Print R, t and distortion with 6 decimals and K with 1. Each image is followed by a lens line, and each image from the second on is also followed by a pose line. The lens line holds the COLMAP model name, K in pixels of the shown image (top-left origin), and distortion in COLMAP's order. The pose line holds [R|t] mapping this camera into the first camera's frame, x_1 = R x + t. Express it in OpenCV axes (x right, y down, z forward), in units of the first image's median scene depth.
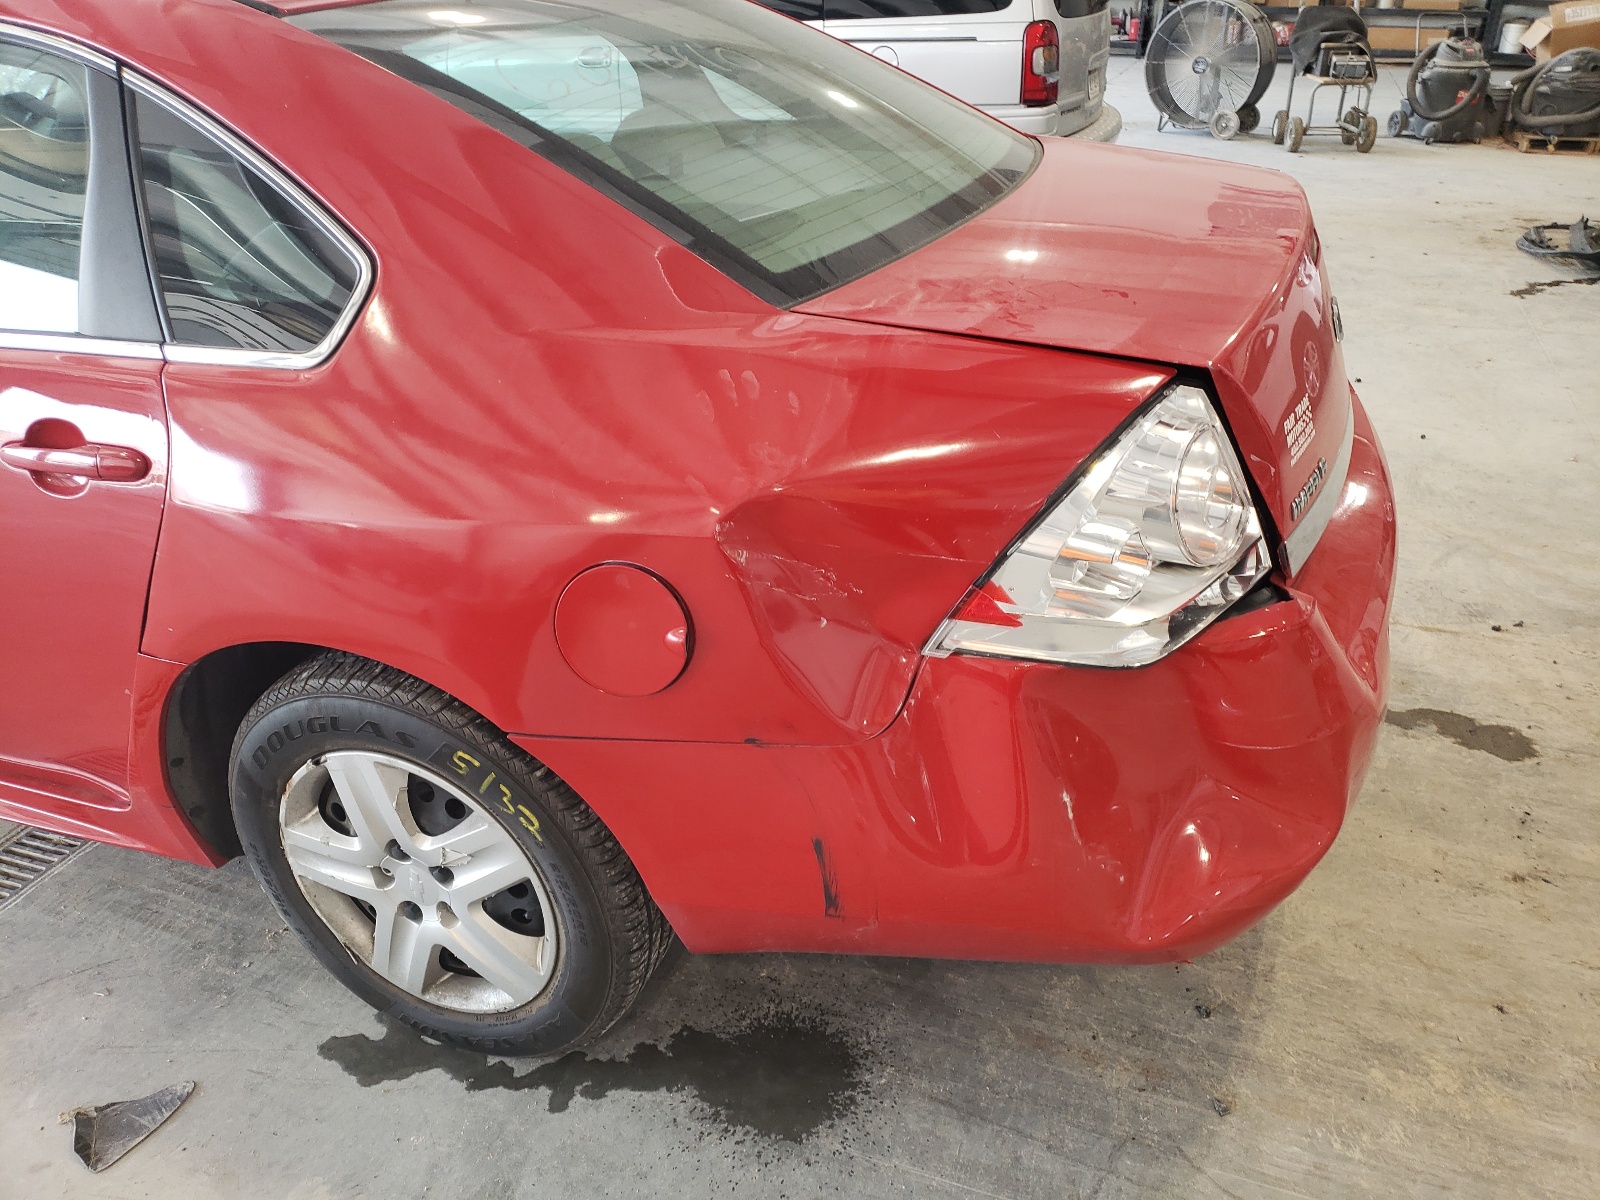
lens RADIAL K [[1250.6, 0, 800.0], [0, 1250.6, 600.0], [0, 0, 1]] dist [-0.011406, 0.045371]
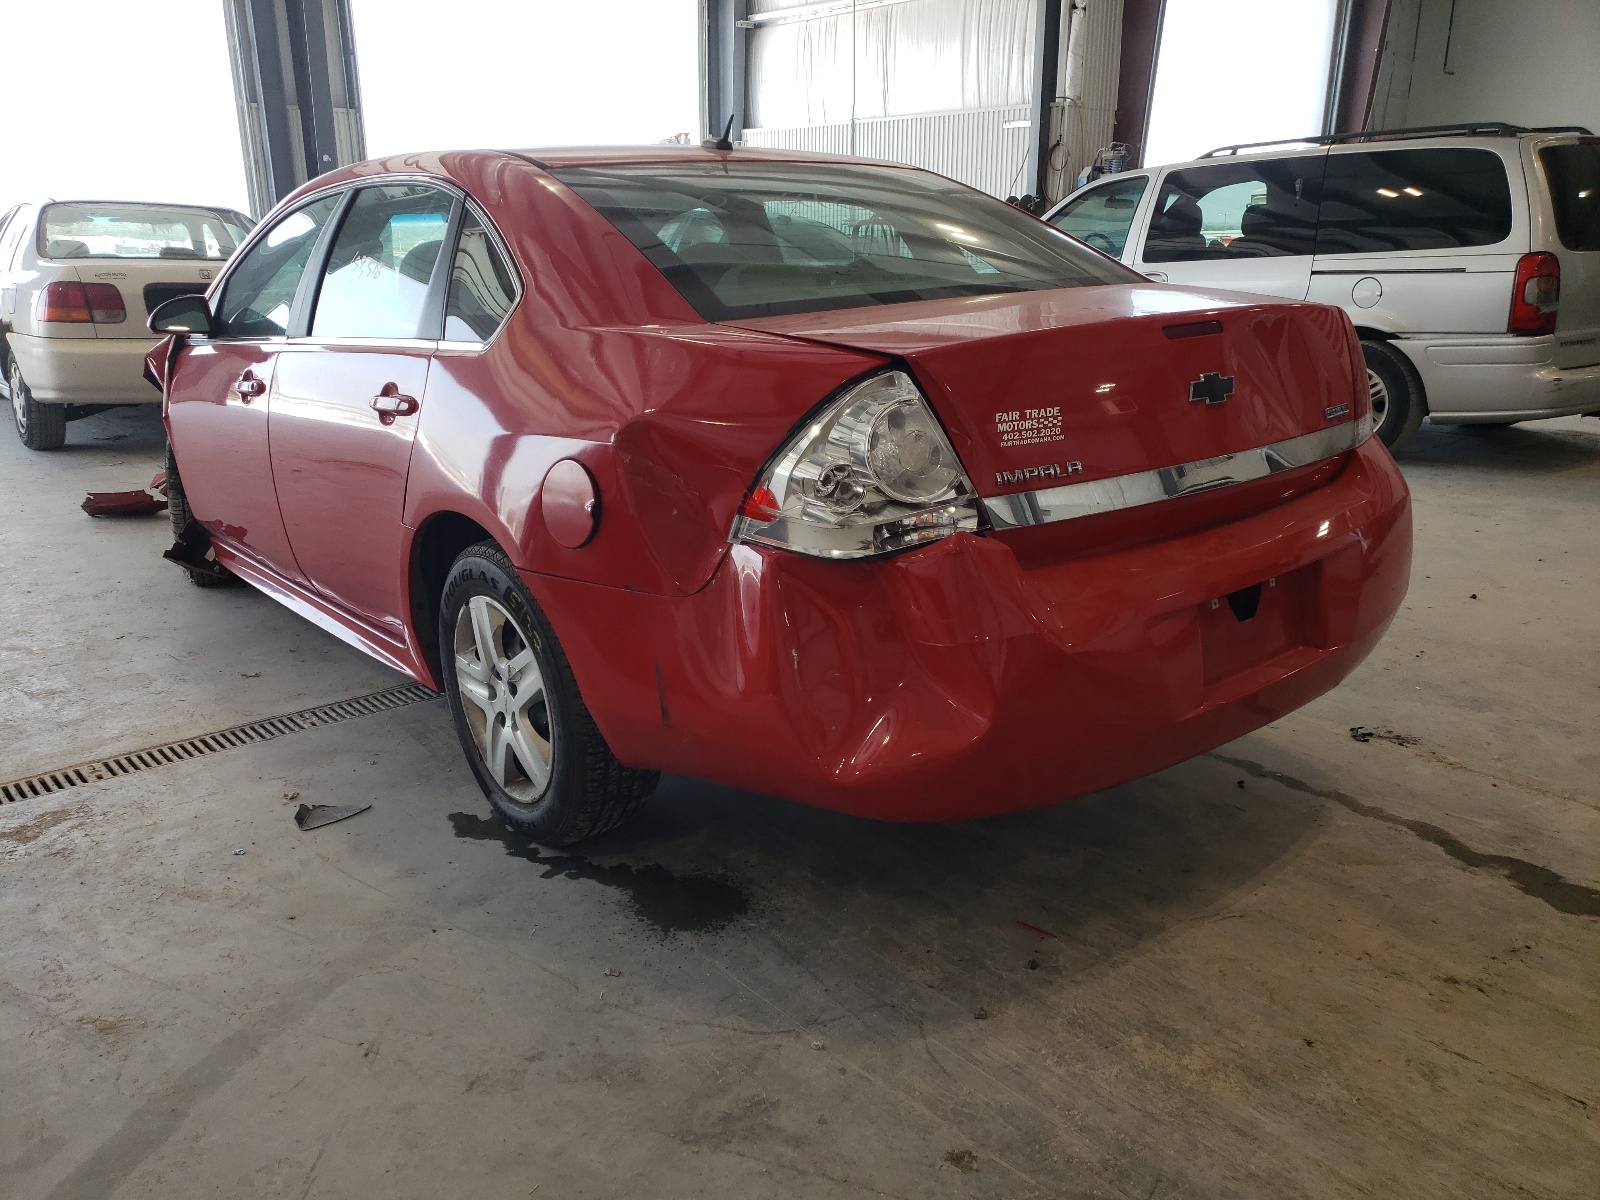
lens RADIAL K [[1236.4, 0, 792.6], [0, 1236.4, 596.0], [0, 0, 1]] dist [0.035934, -0.049696]
pose [[0.866723, 0.137442, -0.479479, 0.669802], [-0.227116, 0.964599, -0.134041, 0.217620], [0.444082, 0.225074, 0.867256, -0.173306]]
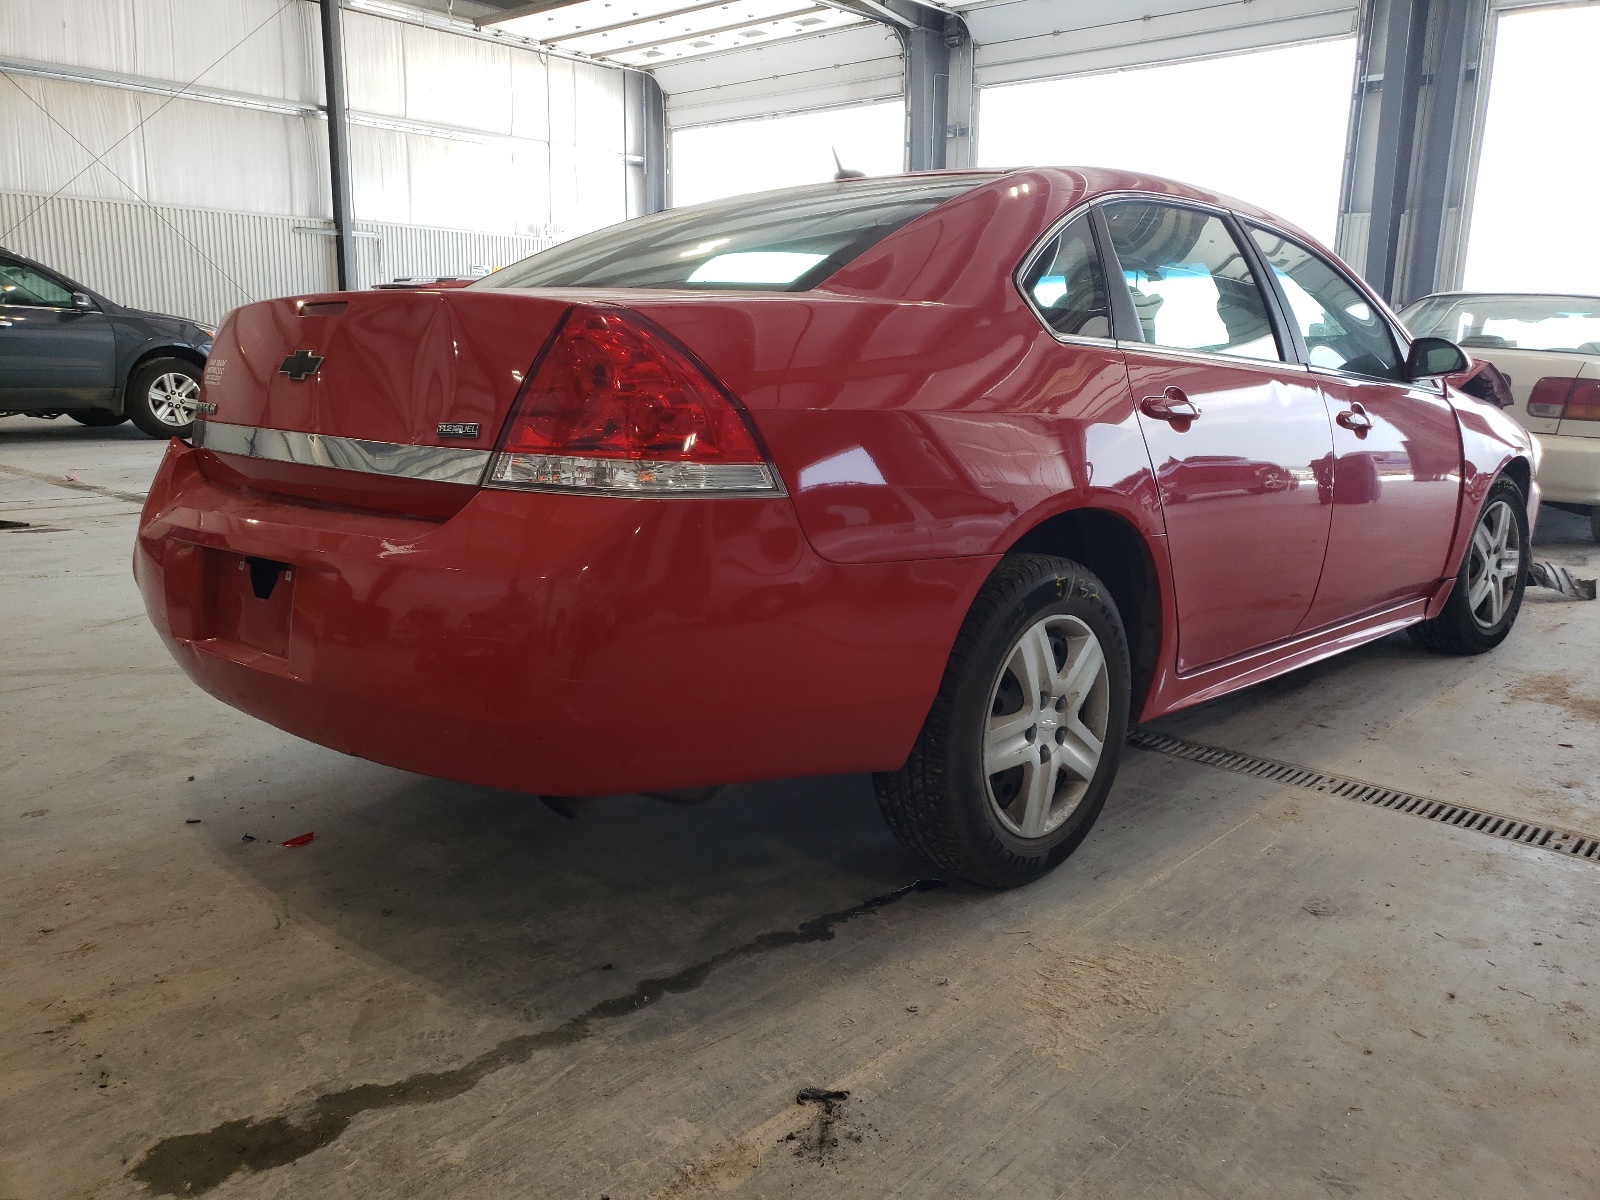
lens RADIAL K [[1250.6, 0, 800.0], [0, 1250.6, 600.0], [0, 0, 1]] dist [-0.011406, 0.045371]
pose [[-0.365231, 0.180287, -0.913292, 1.381512], [-0.447312, 0.826400, 0.342017, -0.663364], [0.816406, 0.533442, -0.221182, 1.759722]]
